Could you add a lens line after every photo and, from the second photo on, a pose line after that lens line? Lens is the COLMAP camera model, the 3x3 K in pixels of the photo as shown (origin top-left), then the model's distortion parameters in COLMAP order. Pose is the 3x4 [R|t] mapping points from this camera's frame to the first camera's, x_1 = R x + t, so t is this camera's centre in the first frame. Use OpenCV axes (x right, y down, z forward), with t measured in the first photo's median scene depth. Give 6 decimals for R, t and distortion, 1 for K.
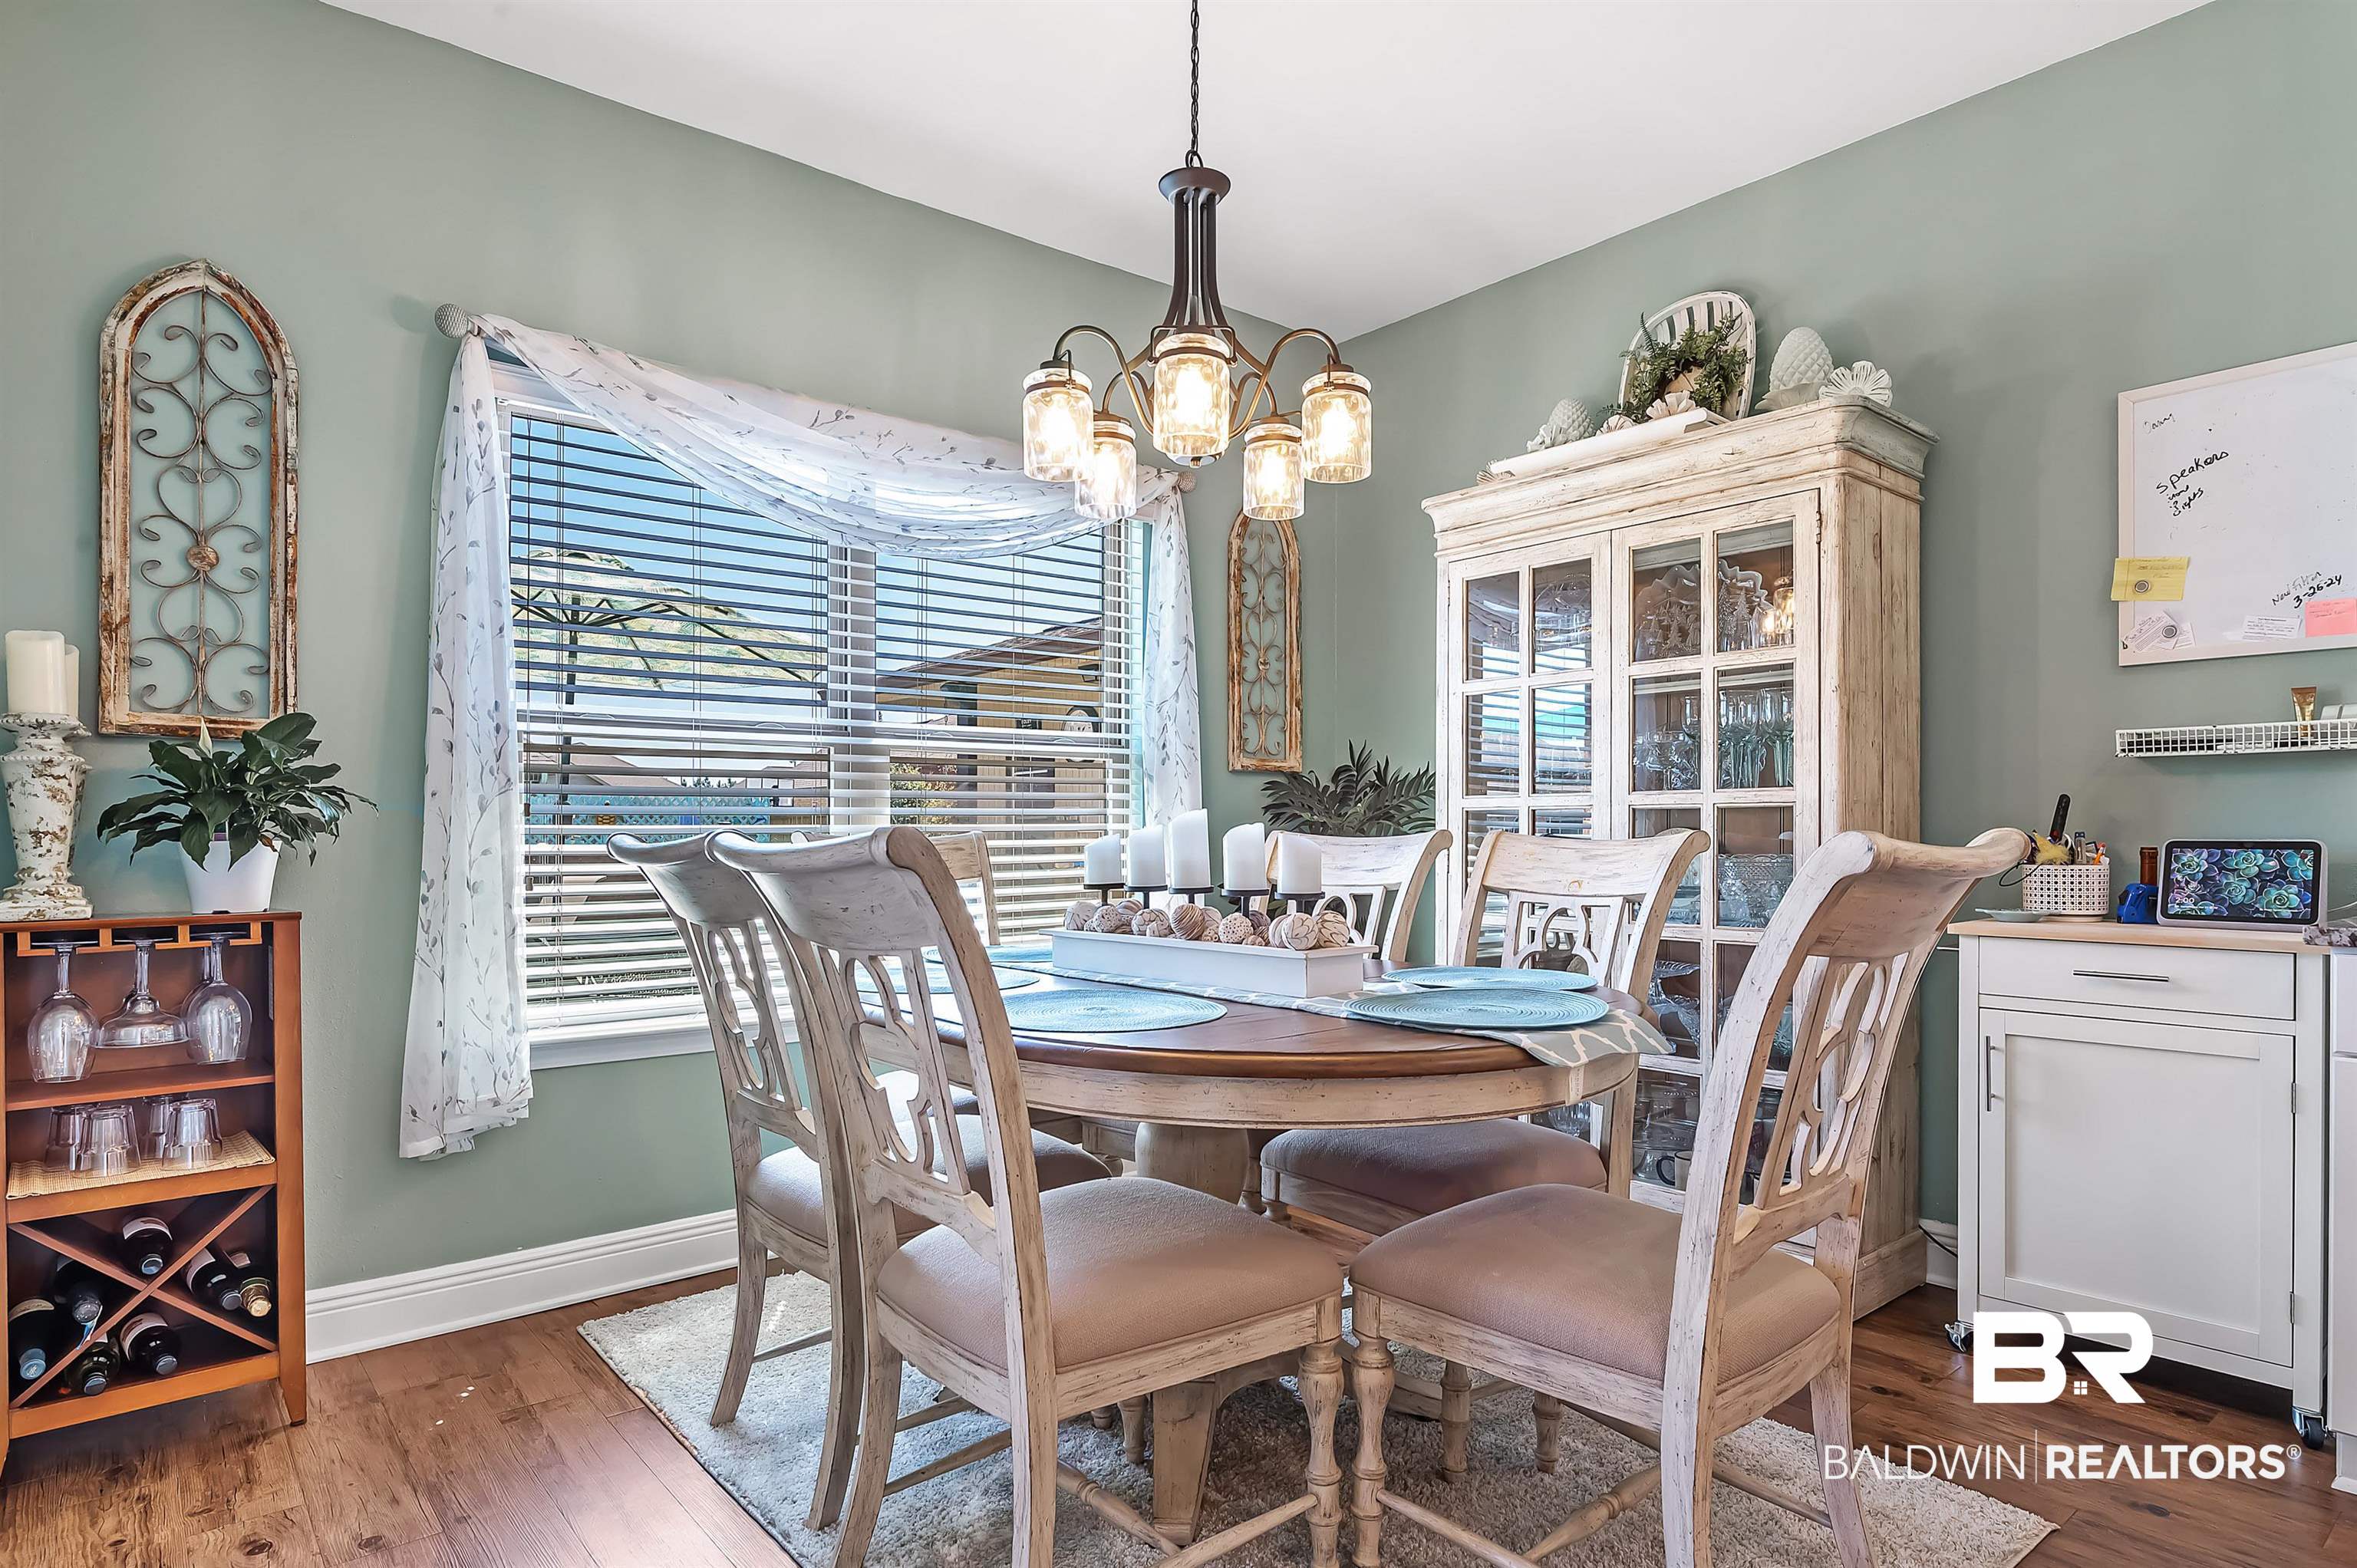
lens RADIAL K [[1293.8, 0, 1191.8], [0, 1293.8, 833.5], [0, 0, 1]] dist [-0.007154, -0.000511]
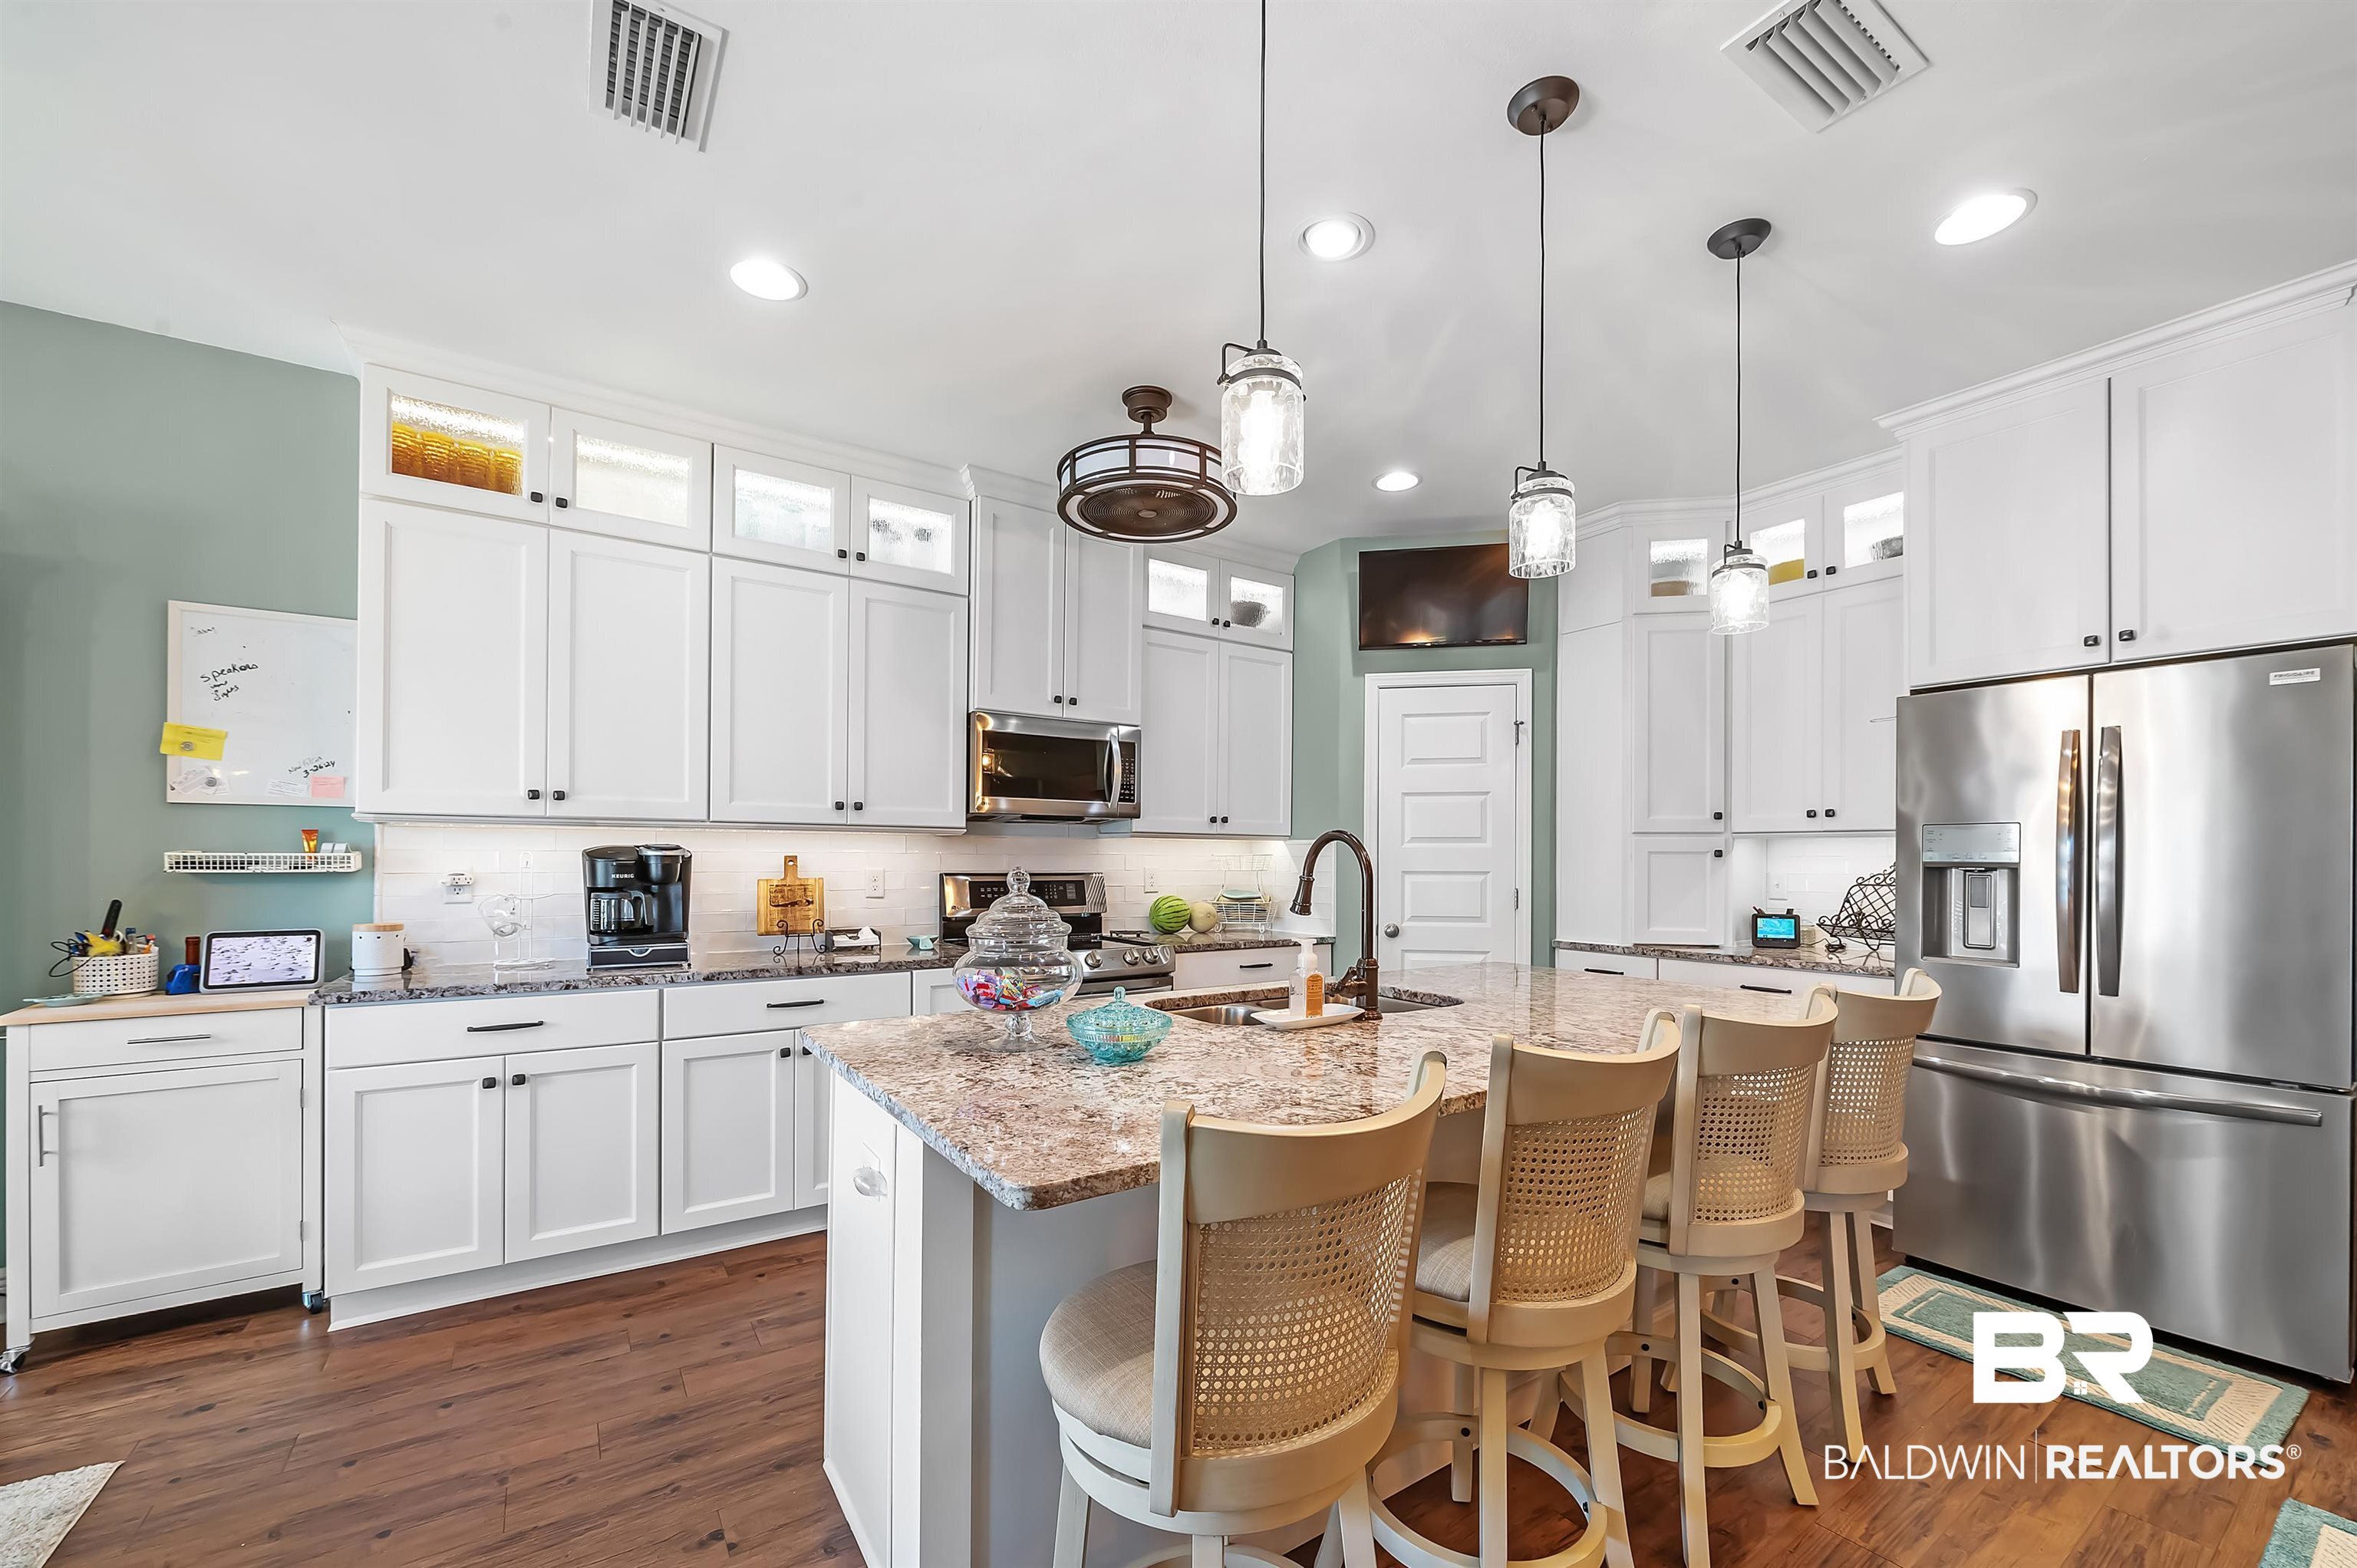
lens RADIAL K [[927.0, 0, 1185.9], [0, 927.0, 857.0], [0, 0, 1]] dist [-0.007415, 0.000258]
pose [[0.096226, -0.000247, 0.995360, -0.144075], [-0.006273, 0.999980, 0.000855, -0.086279], [-0.995340, -0.006326, 0.096222, -0.164131]]
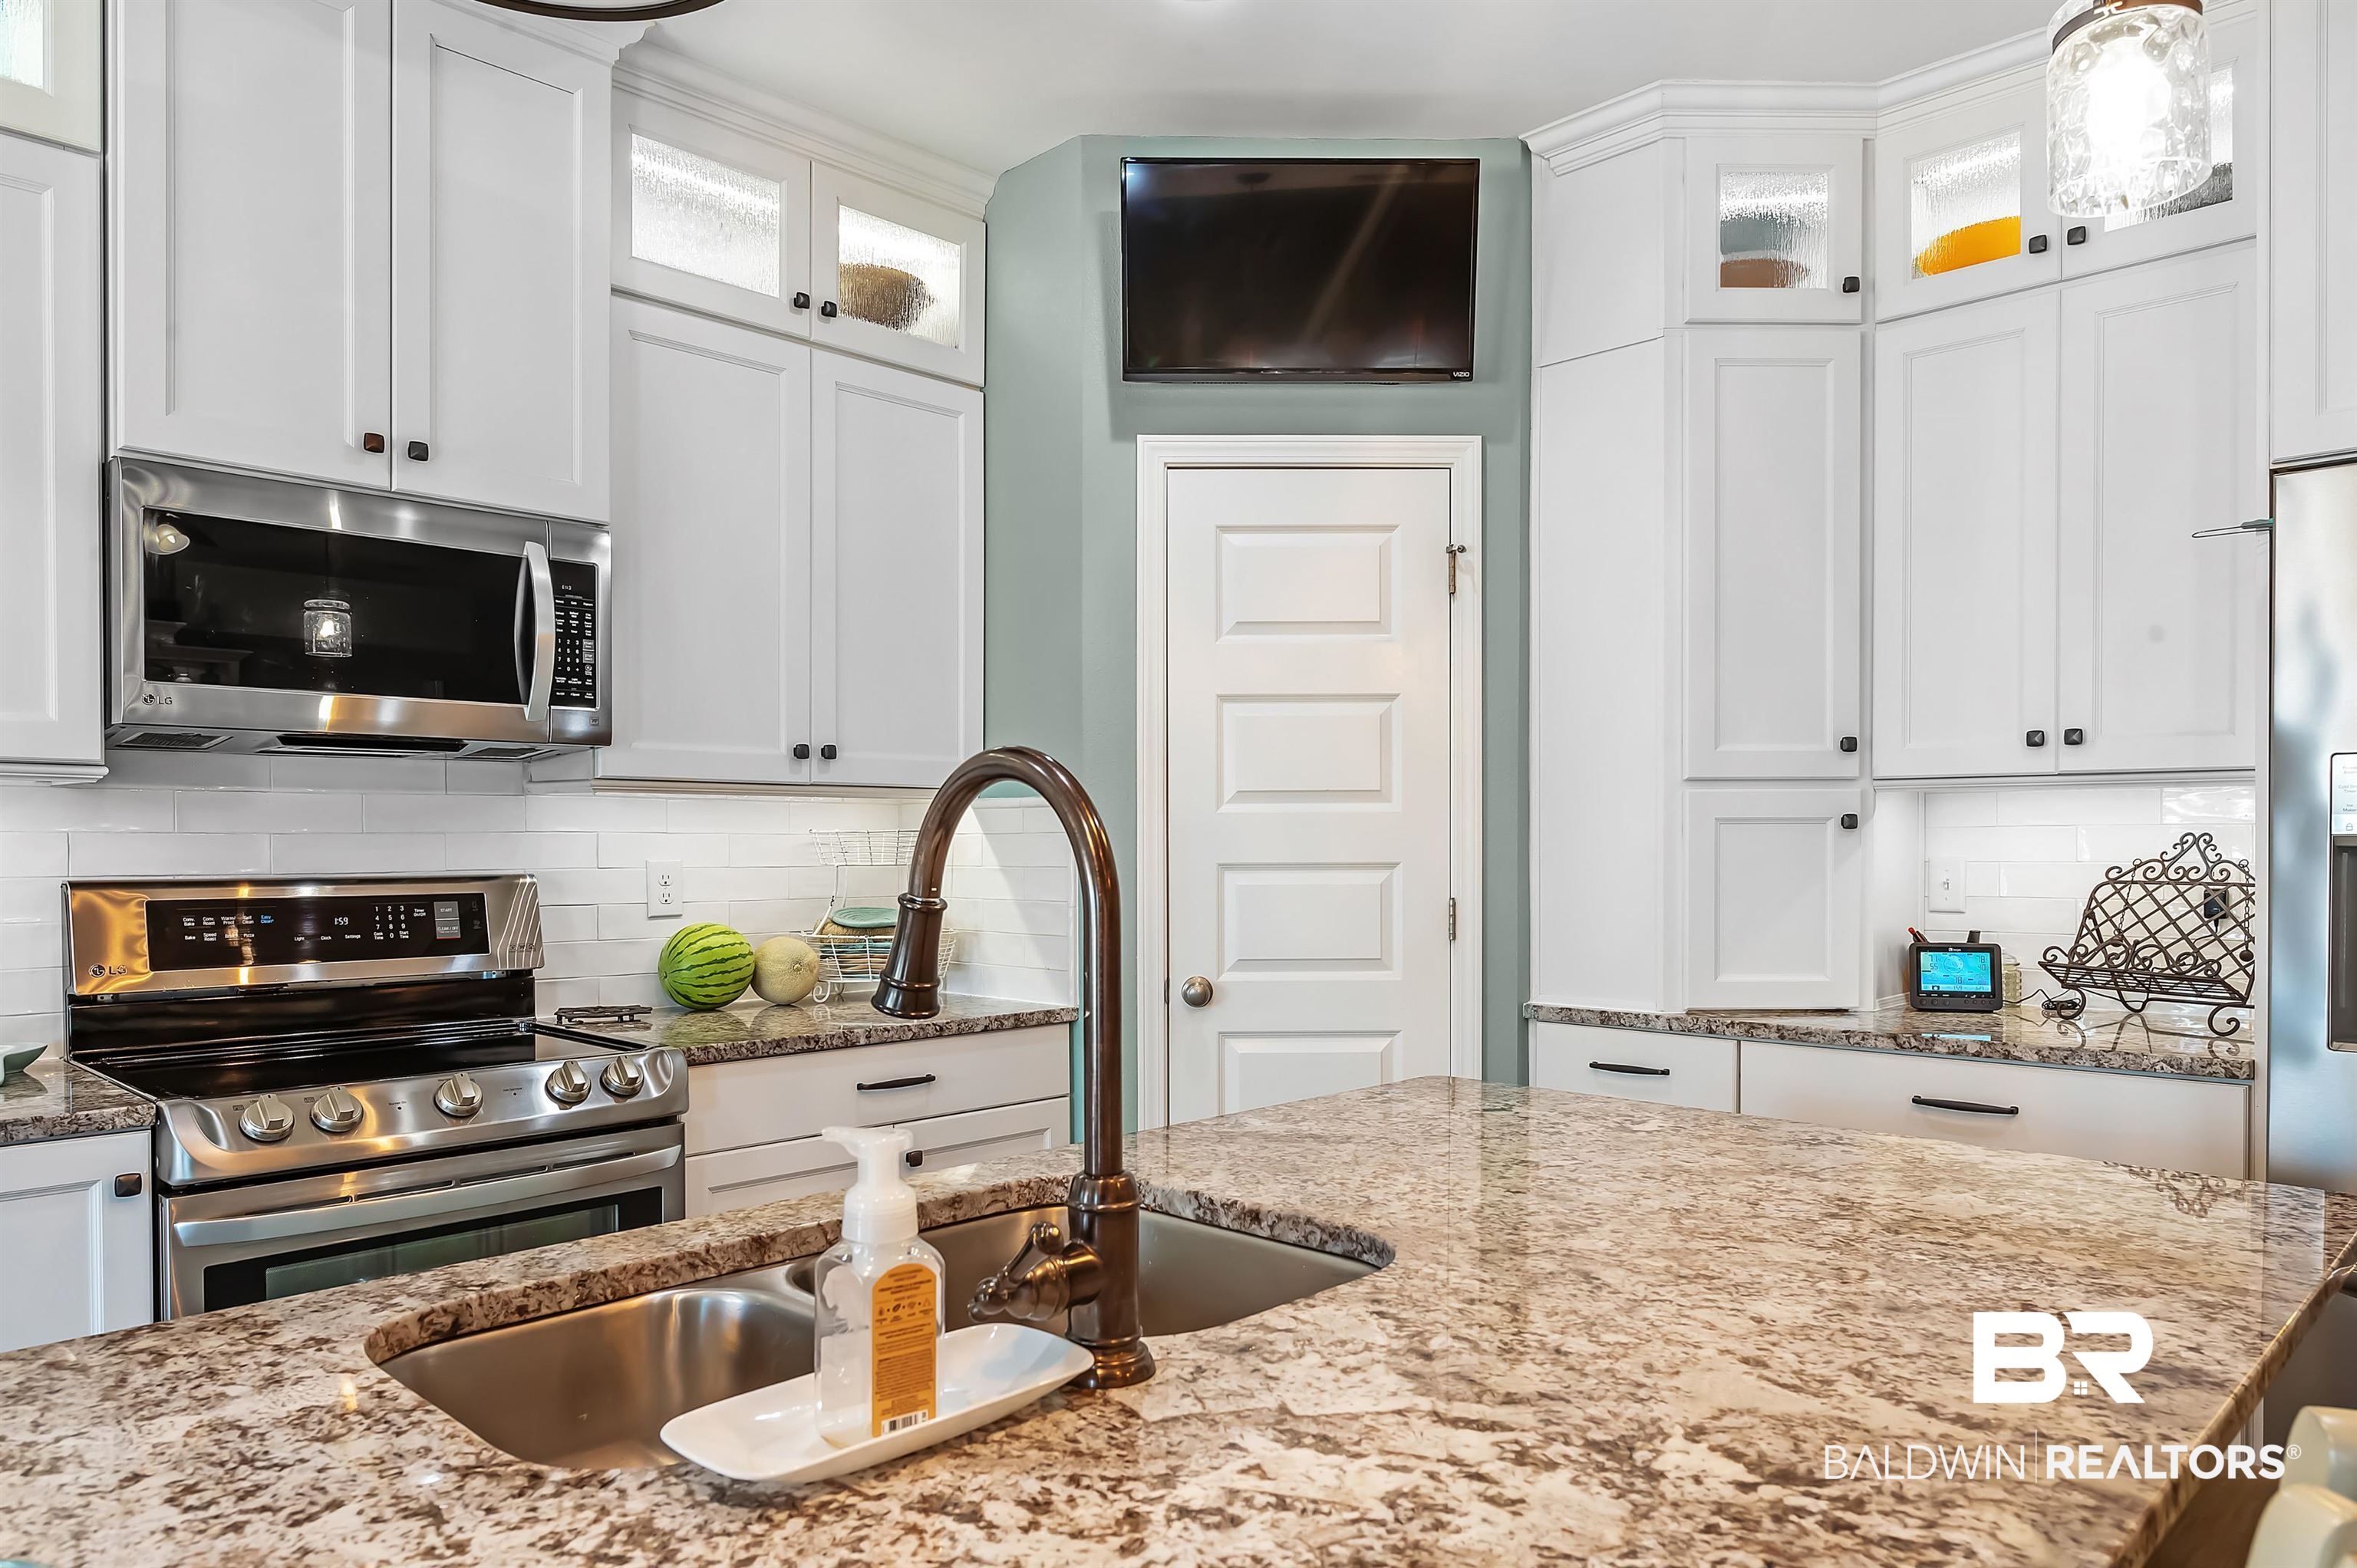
lens RADIAL K [[1547.9, 0, 1186.3], [0, 1547.9, 853.2], [0, 0, 1]] dist [0.001399, -0.001037]
pose [[-0.110174, -0.010735, 0.993854, 0.275828], [0.000759, 0.999940, 0.010885, -0.084713], [-0.993912, 0.001953, -0.110159, -0.222763]]
